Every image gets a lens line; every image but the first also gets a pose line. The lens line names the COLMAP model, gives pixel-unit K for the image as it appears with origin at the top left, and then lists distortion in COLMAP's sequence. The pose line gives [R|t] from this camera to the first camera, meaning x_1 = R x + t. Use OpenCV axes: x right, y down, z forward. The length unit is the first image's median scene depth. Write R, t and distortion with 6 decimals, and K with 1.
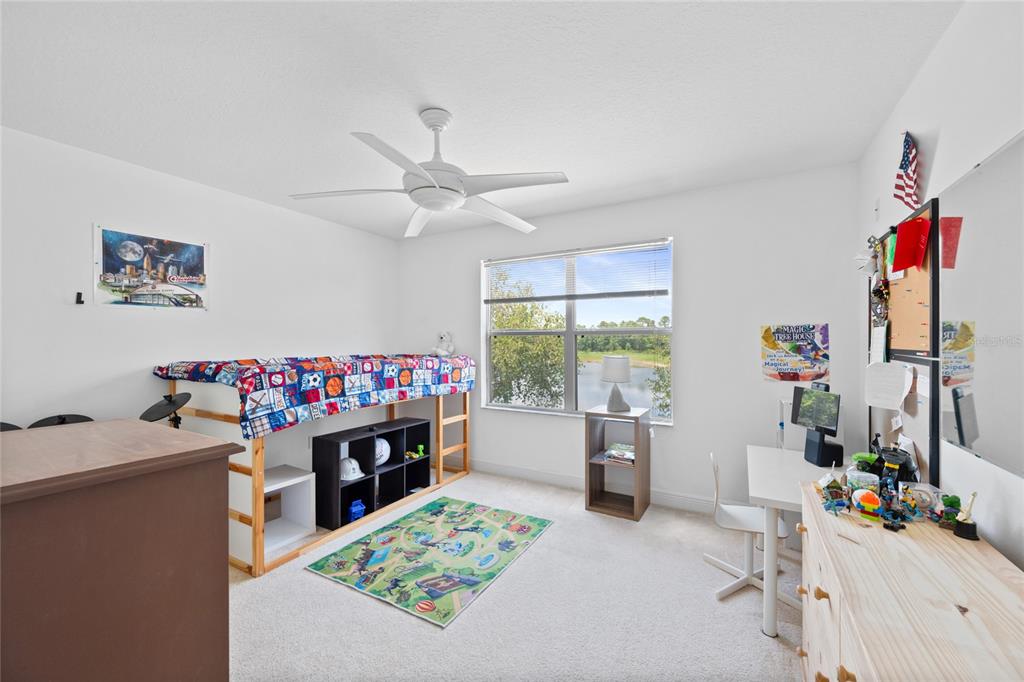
lens RADIAL K [[404.2, 0, 518.8], [0, 404.2, 339.5], [0, 0, 1]] dist [0.002258, 0.000401]
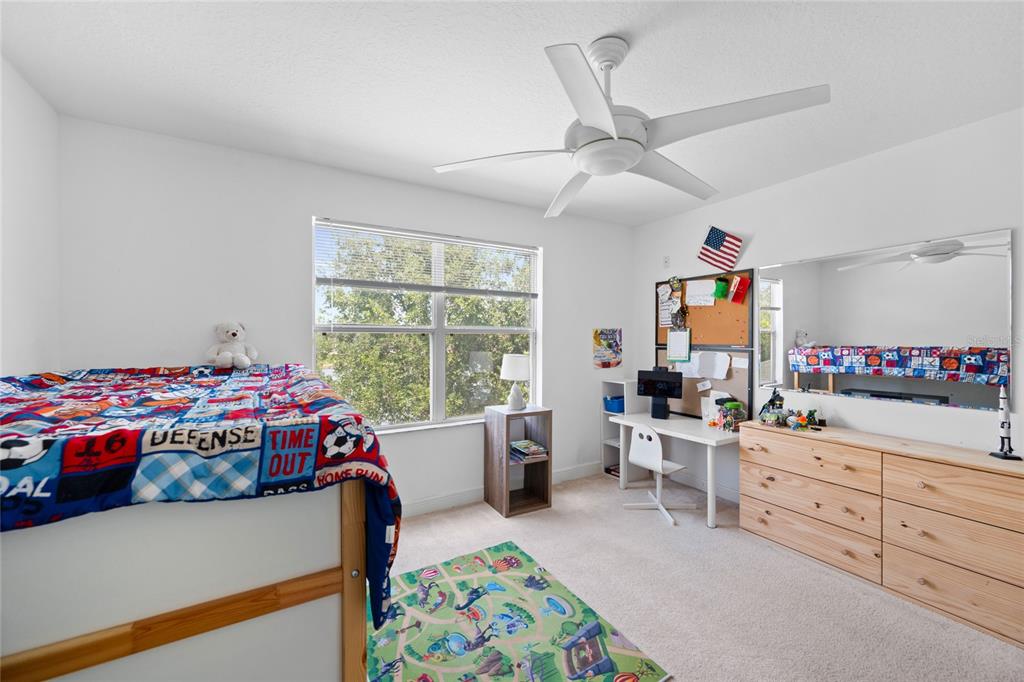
lens RADIAL K [[404.2, 0, 518.8], [0, 404.2, 339.5], [0, 0, 1]] dist [0.002258, 0.000401]
pose [[0.494535, -0.000543, 0.869158, -0.730886], [-0.004593, 0.999984, 0.003238, -0.000653], [-0.869146, -0.005594, 0.494525, 0.577682]]
